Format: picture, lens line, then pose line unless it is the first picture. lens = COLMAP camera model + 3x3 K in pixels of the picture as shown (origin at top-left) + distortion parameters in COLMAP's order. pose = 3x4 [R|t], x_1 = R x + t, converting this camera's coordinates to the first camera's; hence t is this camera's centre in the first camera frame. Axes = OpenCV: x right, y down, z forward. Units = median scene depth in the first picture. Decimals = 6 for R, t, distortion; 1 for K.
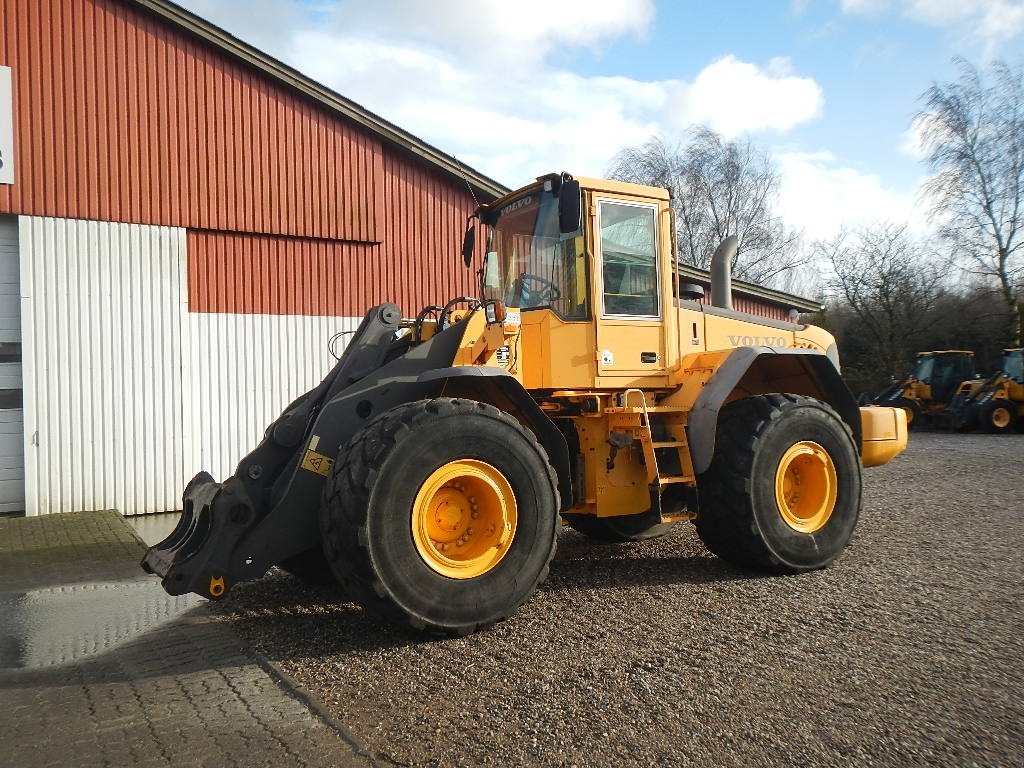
lens RADIAL K [[851.3, 0, 513.2], [0, 851.3, 386.3], [0, 0, 1]] dist [0.002982, -0.010610]
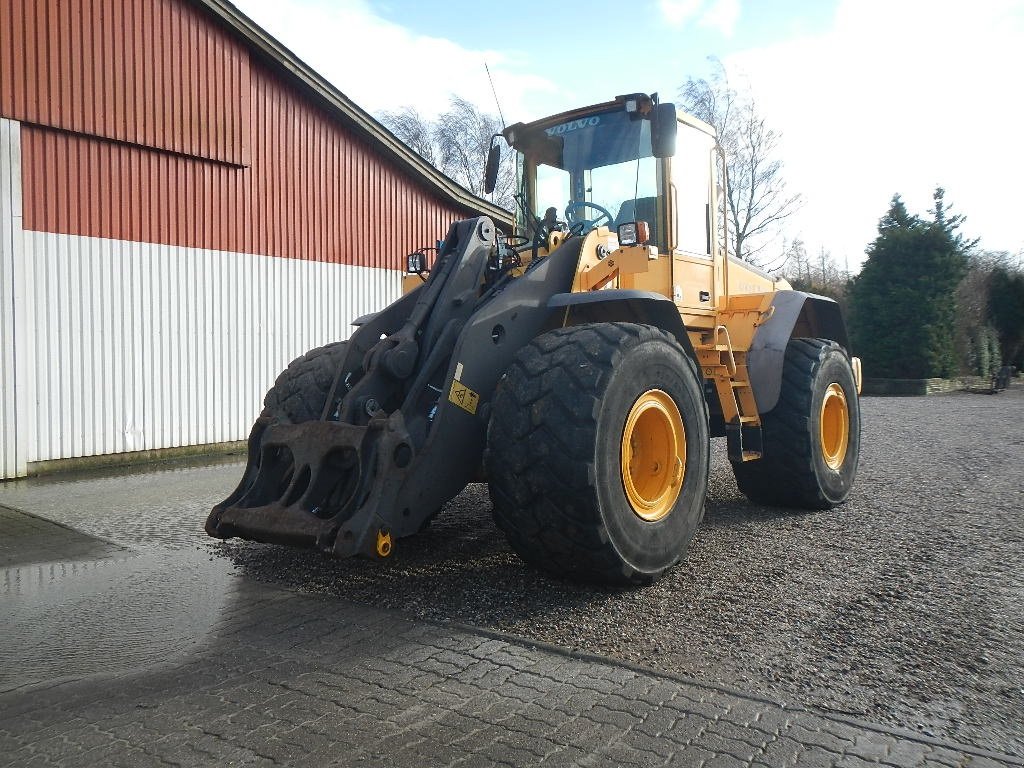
lens RADIAL K [[850.5, 0, 512.0], [0, 850.5, 384.0], [0, 0, 1]] dist [0.000324, -0.003127]
pose [[0.936426, 0.009052, 0.350748, -0.421370], [-0.020790, 0.999342, 0.029714, 0.045759], [-0.350249, -0.035117, 0.935998, 0.168699]]
